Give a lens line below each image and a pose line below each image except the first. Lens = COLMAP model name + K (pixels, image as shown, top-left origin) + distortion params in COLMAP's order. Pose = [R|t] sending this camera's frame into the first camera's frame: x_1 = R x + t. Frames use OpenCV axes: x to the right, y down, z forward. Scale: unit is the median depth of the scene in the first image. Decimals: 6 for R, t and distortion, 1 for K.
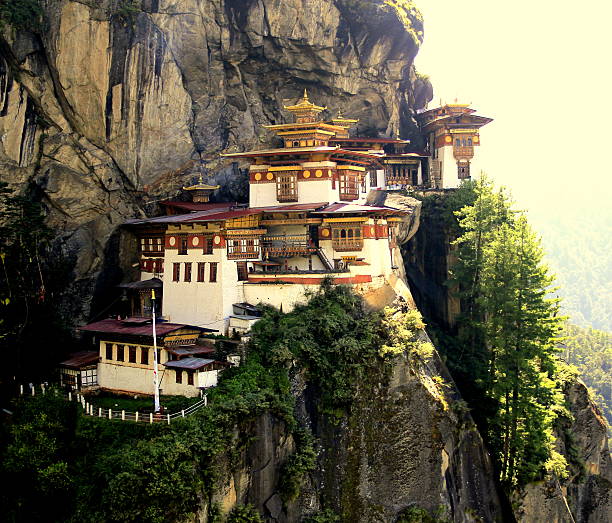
lens RADIAL K [[1072.1, 0, 340.4], [0, 1072.1, 278.1], [0, 0, 1]] dist [-0.053319, 0.055962]
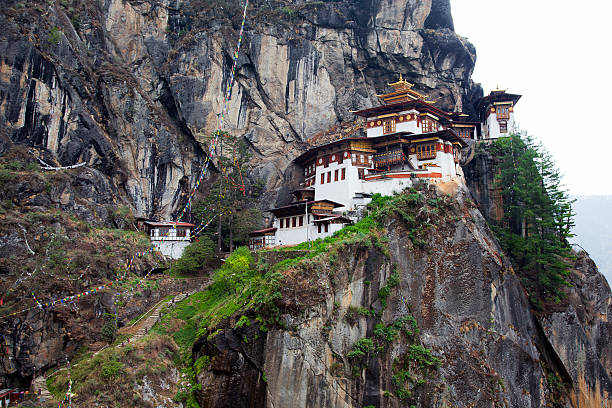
lens RADIAL K [[581.0, 0, 306.0], [0, 581.0, 204.0], [0, 0, 1]] dist [-0.021662, 0.112092]
pose [[0.973729, -0.017293, -0.227054, 0.024557], [-0.013297, 0.991093, -0.132510, 0.142862], [0.227323, 0.132048, 0.964825, 0.117472]]
